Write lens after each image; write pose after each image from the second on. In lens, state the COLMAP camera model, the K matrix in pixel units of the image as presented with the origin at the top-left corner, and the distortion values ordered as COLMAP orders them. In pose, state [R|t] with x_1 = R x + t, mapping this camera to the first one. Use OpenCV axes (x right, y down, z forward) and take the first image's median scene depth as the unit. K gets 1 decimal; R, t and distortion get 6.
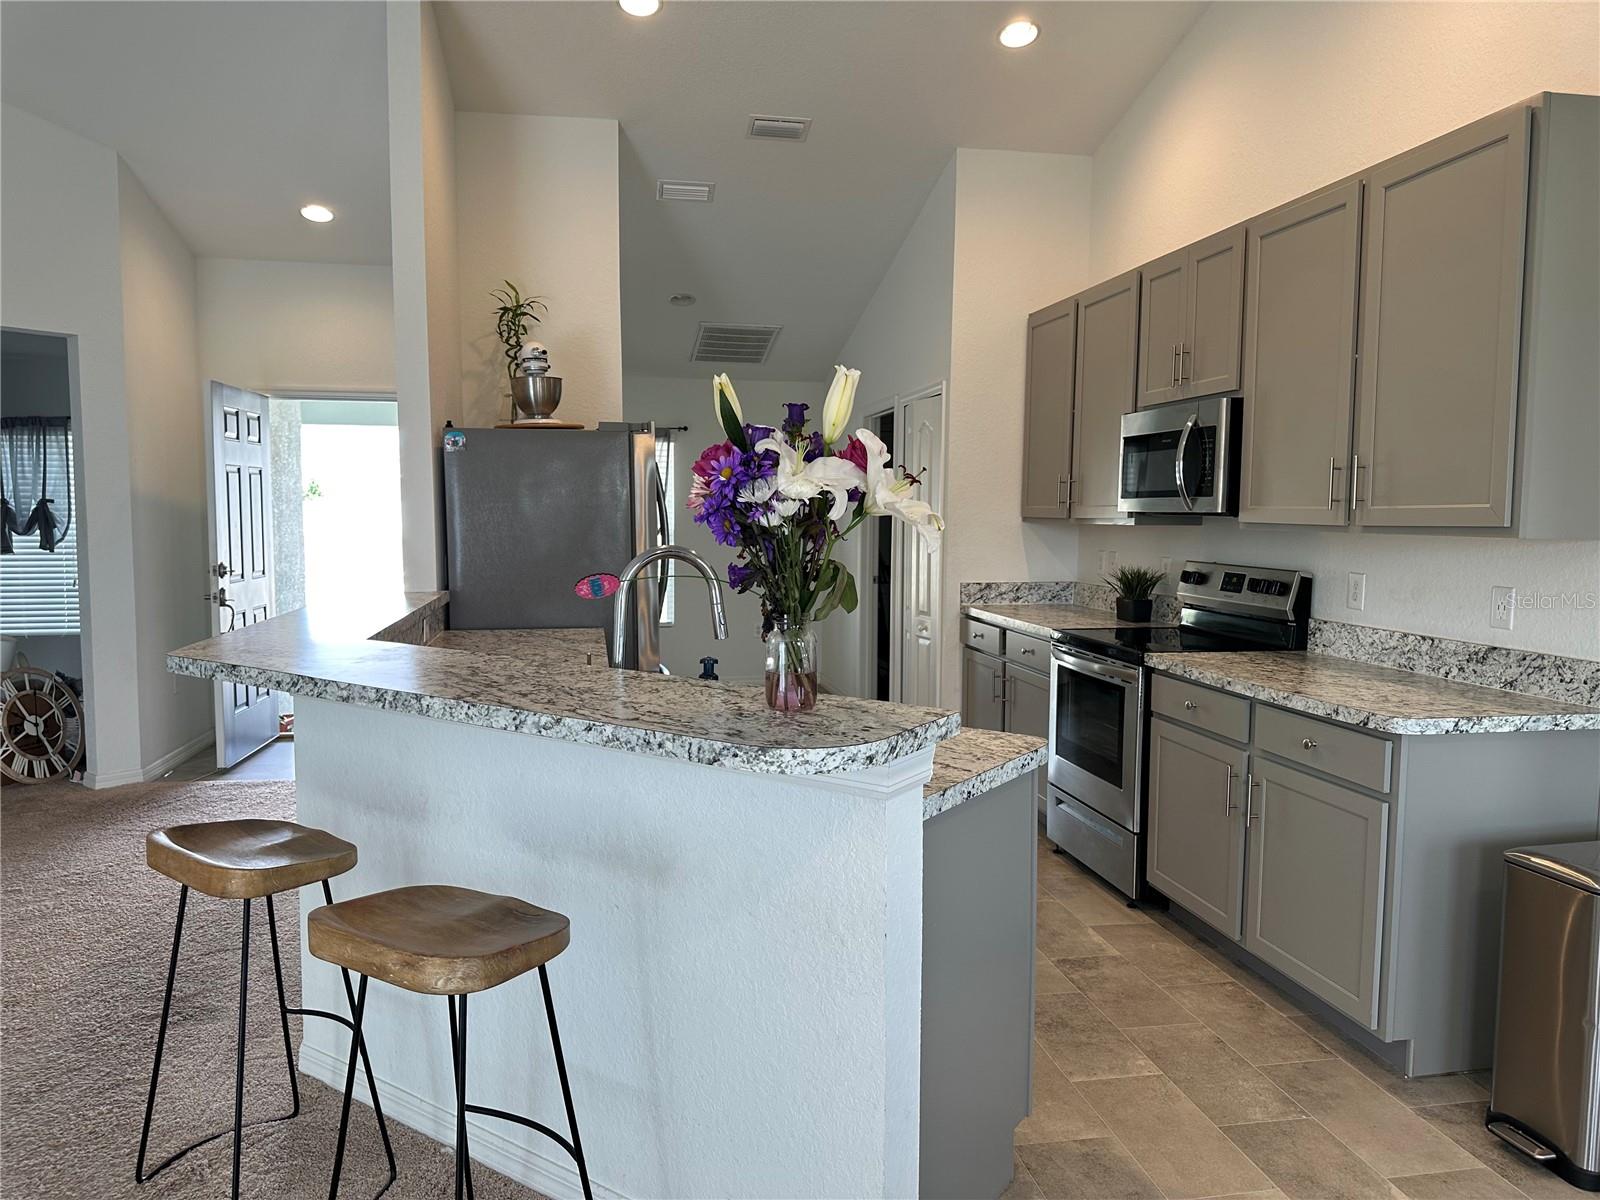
lens RADIAL K [[1114.0, 0, 803.3], [0, 1114.0, 601.3], [0, 0, 1]] dist [0.070638, -0.084985]
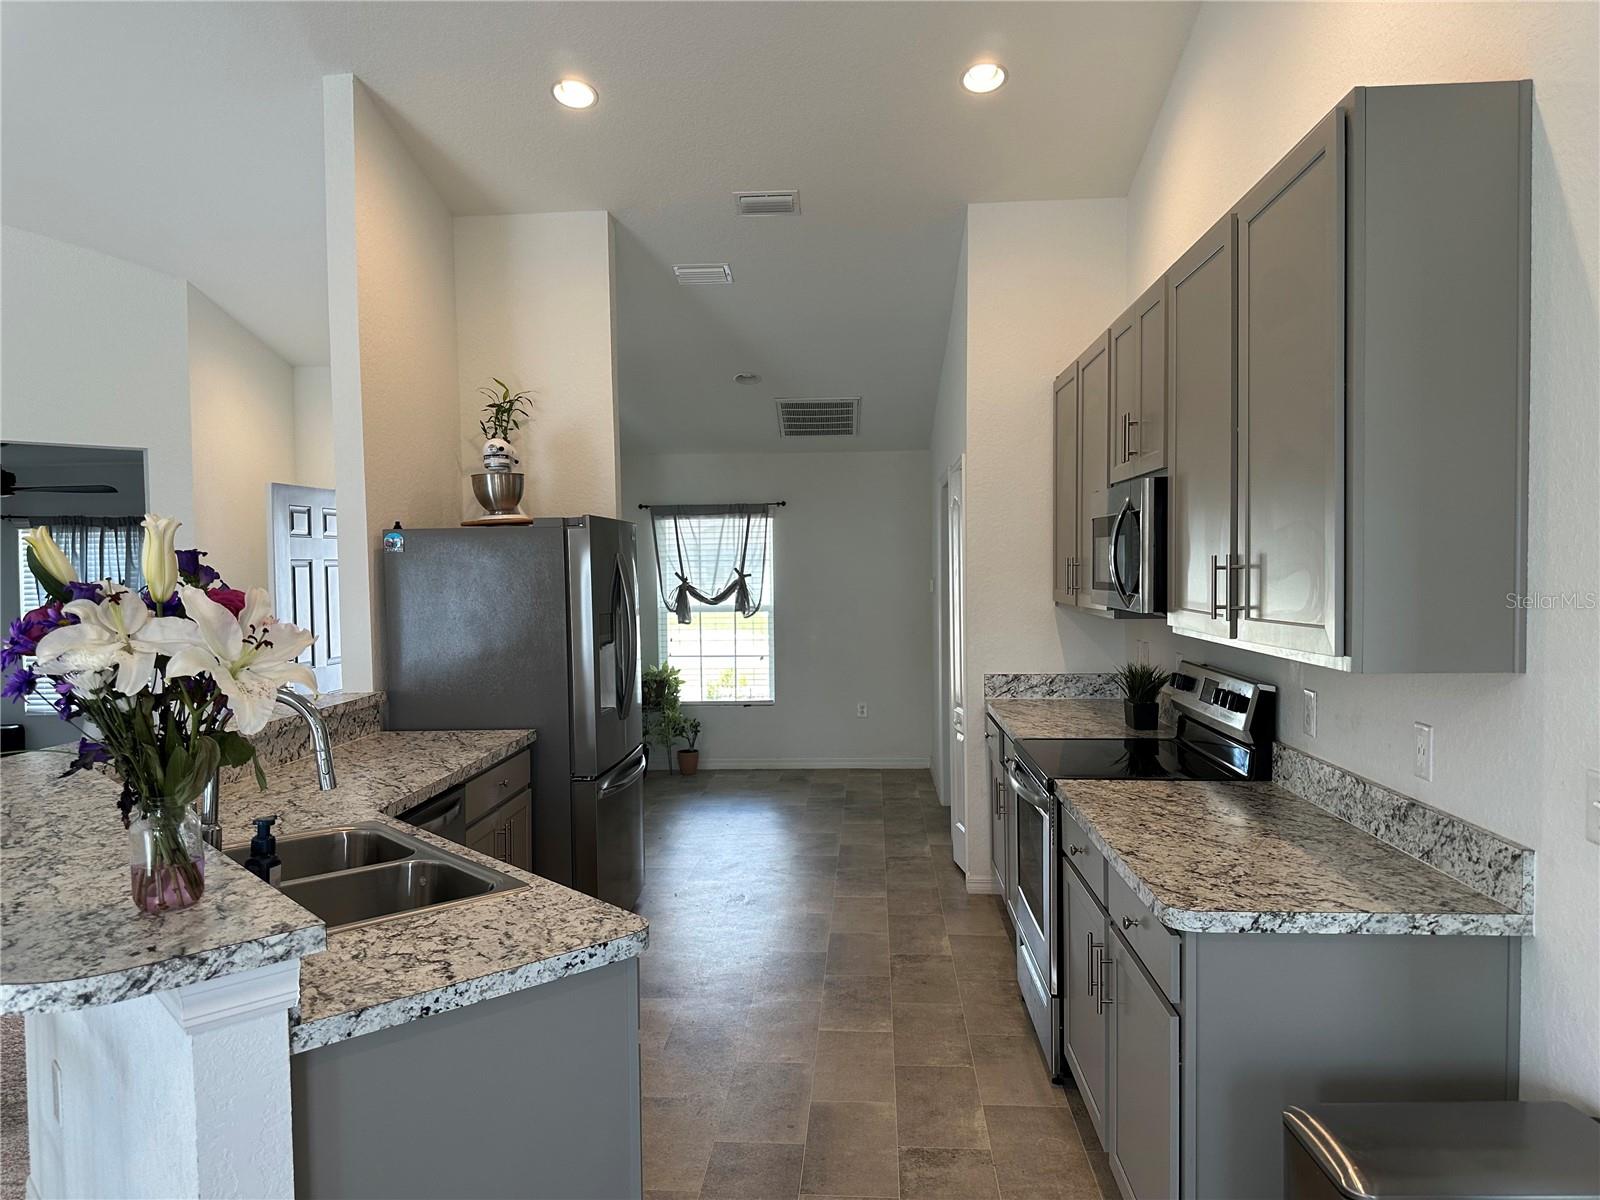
lens RADIAL K [[1114.0, 0, 803.3], [0, 1114.0, 601.3], [0, 0, 1]] dist [0.070638, -0.084985]
pose [[0.969964, -0.009912, -0.243048, 0.331766], [-0.001896, 0.998831, -0.048302, -0.047804], [0.243242, 0.047312, 0.968811, 0.129928]]
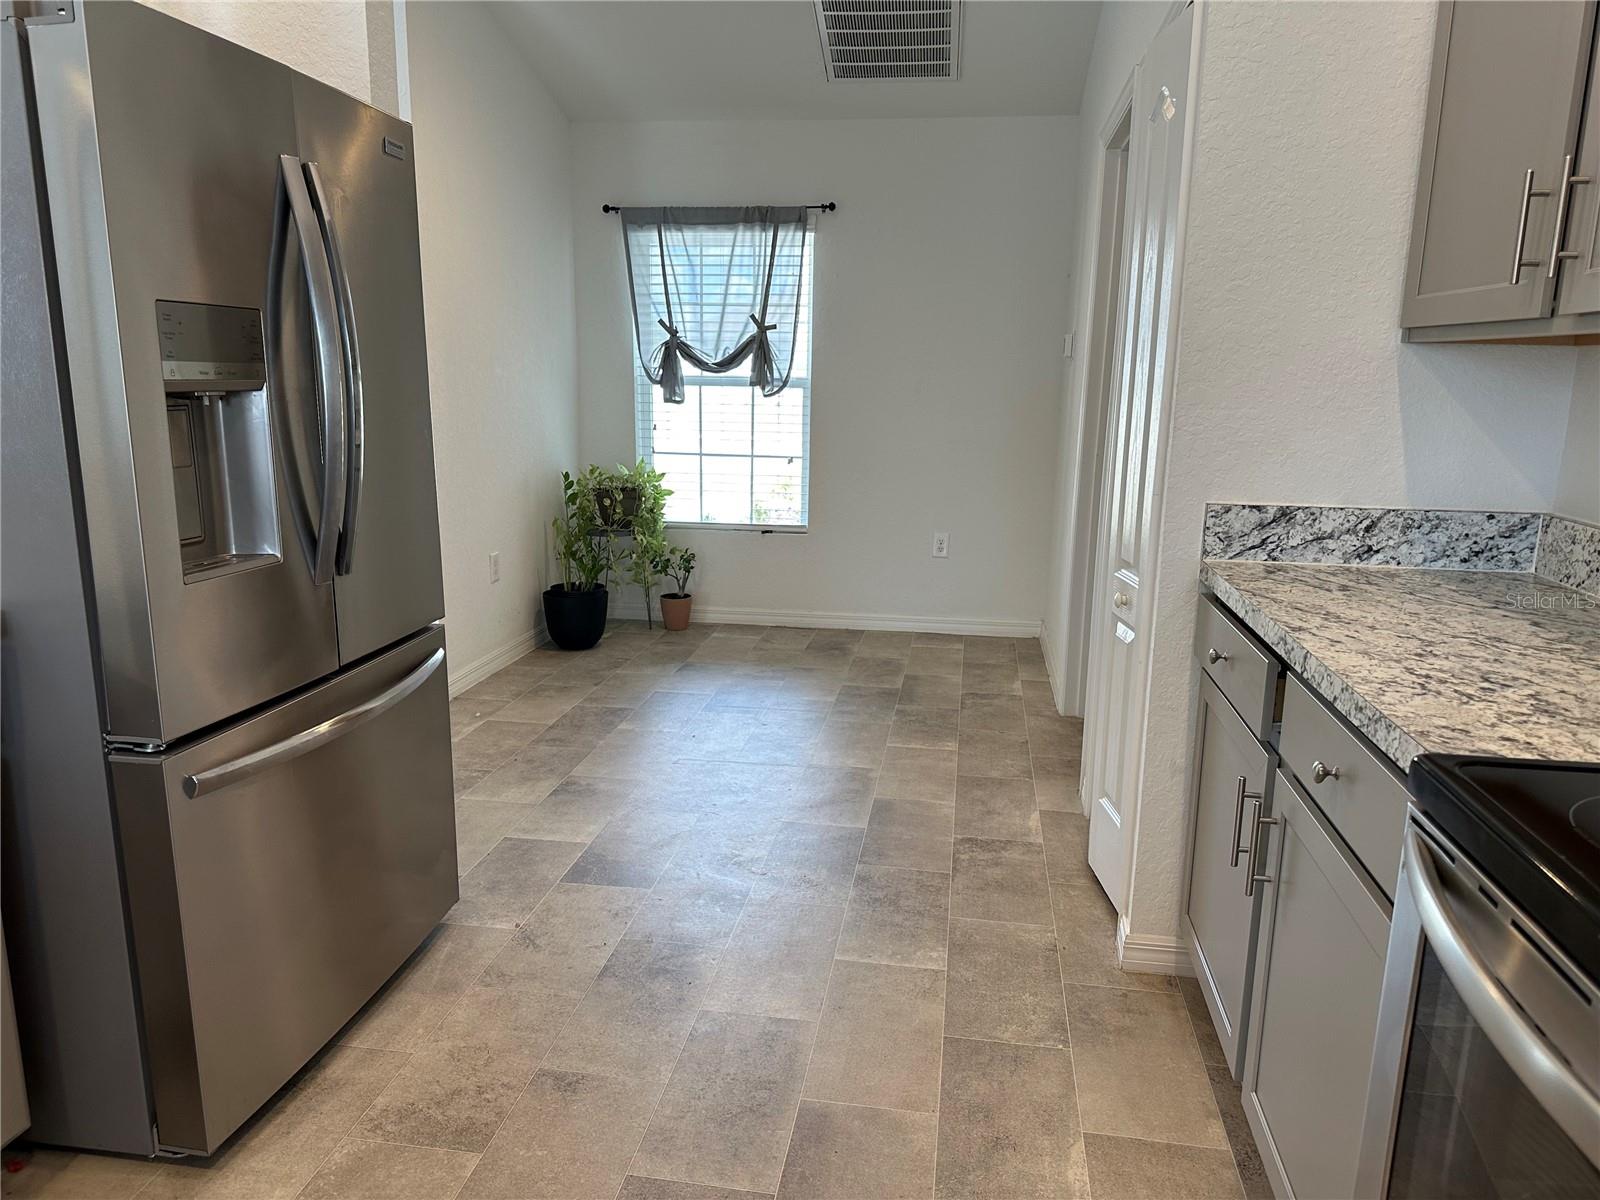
lens RADIAL K [[1118.4, 0, 789.0], [0, 1118.4, 632.6], [0, 0, 1]] dist [0.071449, -0.105908]
pose [[0.940489, 0.085547, -0.328881, 0.207719], [-0.037577, 0.988040, 0.149547, -0.038656], [0.337741, -0.128289, 0.932455, 0.876306]]
